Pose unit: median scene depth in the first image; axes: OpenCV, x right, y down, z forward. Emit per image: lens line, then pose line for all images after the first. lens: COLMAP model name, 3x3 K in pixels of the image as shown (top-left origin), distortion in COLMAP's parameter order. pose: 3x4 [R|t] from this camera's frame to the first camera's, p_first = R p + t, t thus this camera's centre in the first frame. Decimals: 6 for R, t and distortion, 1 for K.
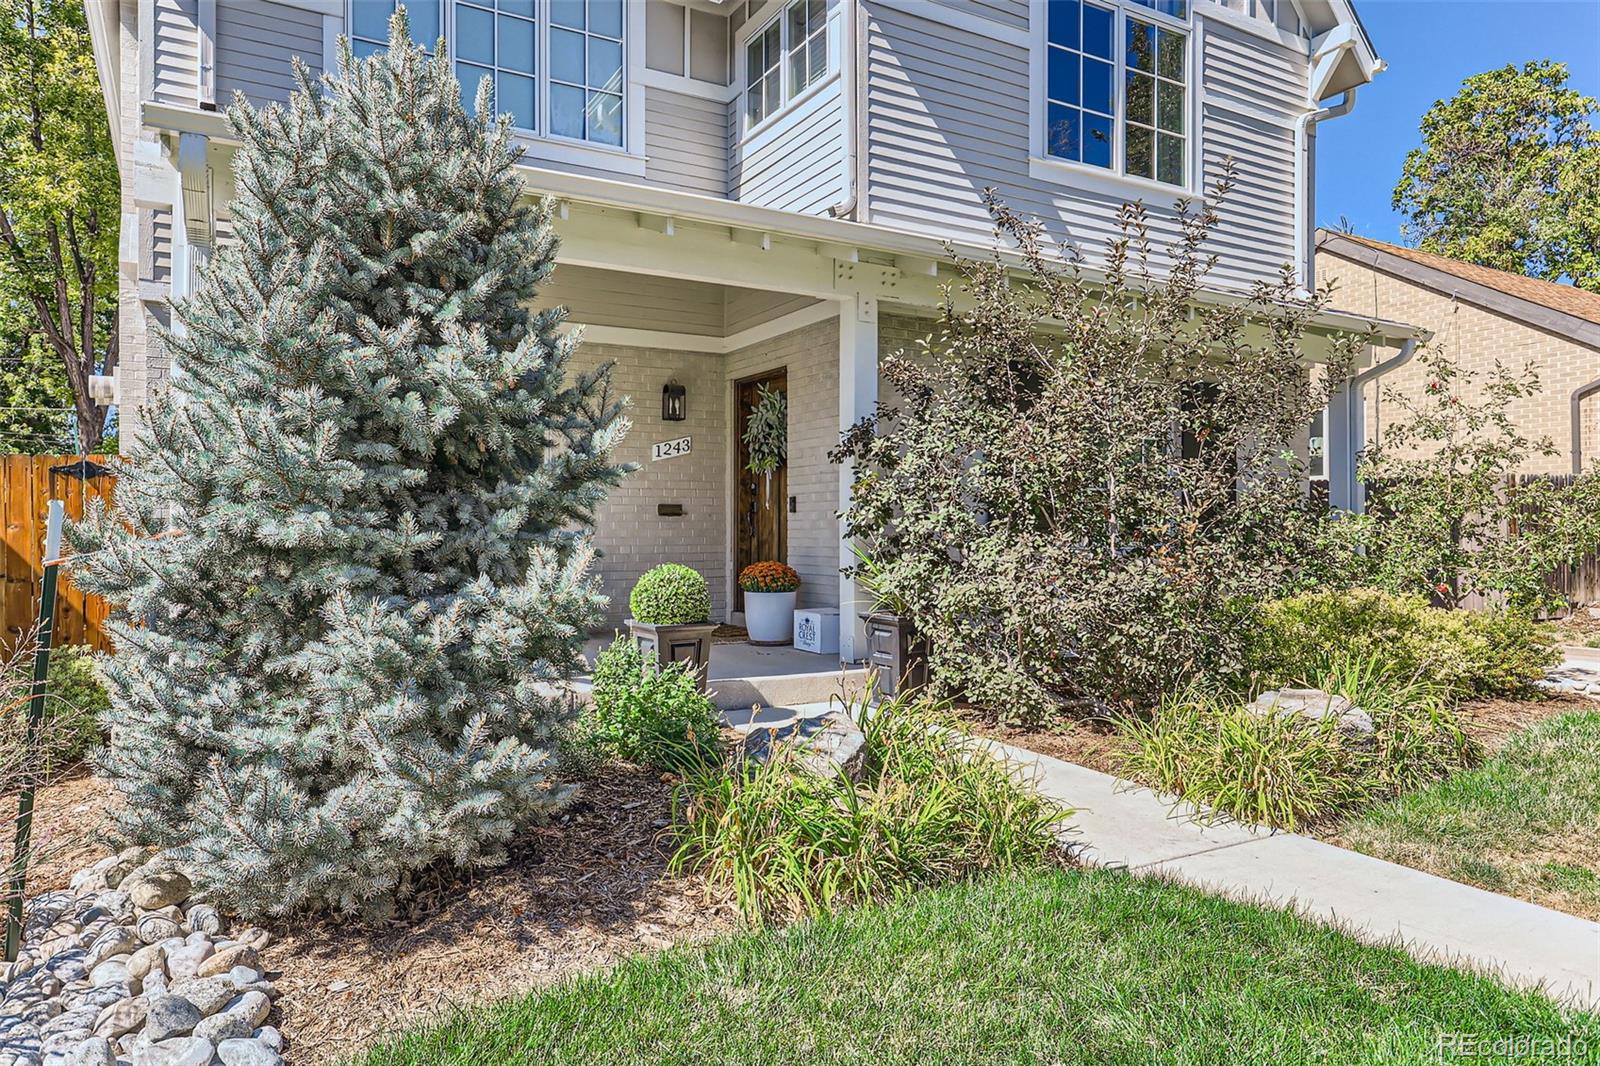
lens RADIAL K [[1042.4, 0, 800.0], [0, 1042.4, 533.0], [0, 0, 1]] dist [-0.002592, 0.001933]
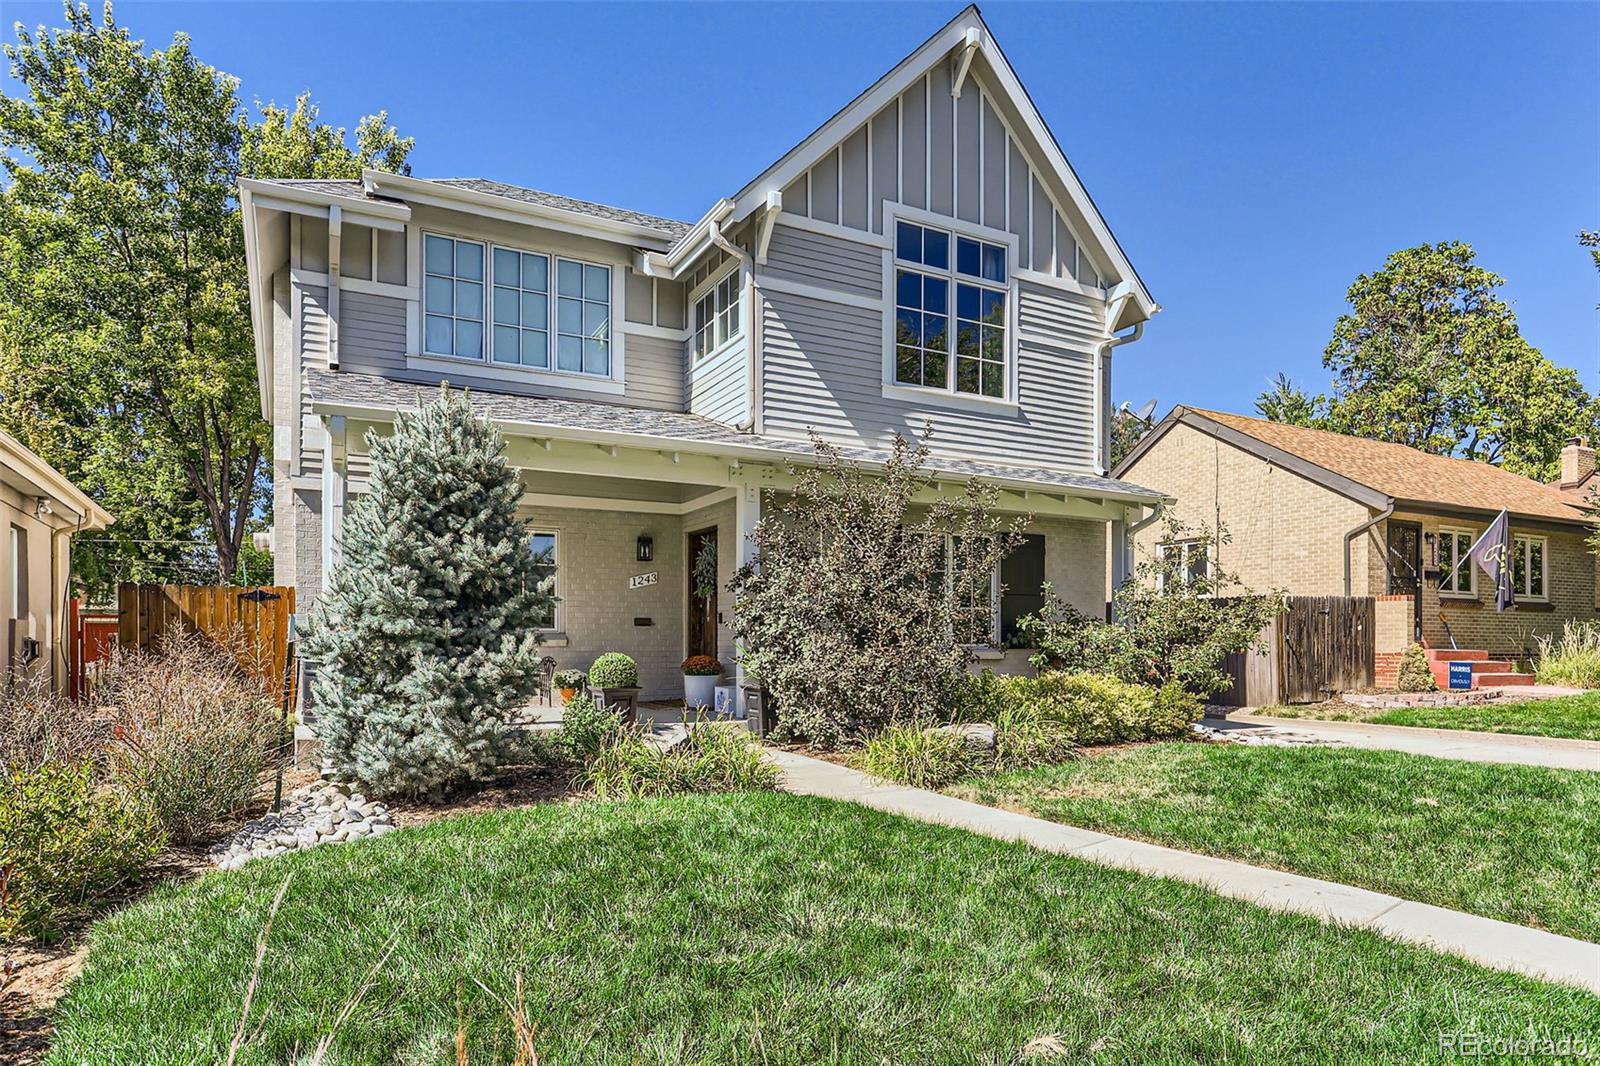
lens RADIAL K [[1000.4, 0, 871.9], [0, 1000.4, 660.7], [0, 0, 1]] dist [-0.017252, -0.001586]
pose [[0.999932, 0.000262, 0.011695, 0.269905], [-0.000413, 0.999916, 0.012949, 0.021542], [-0.011691, -0.012953, 0.999848, -0.612459]]
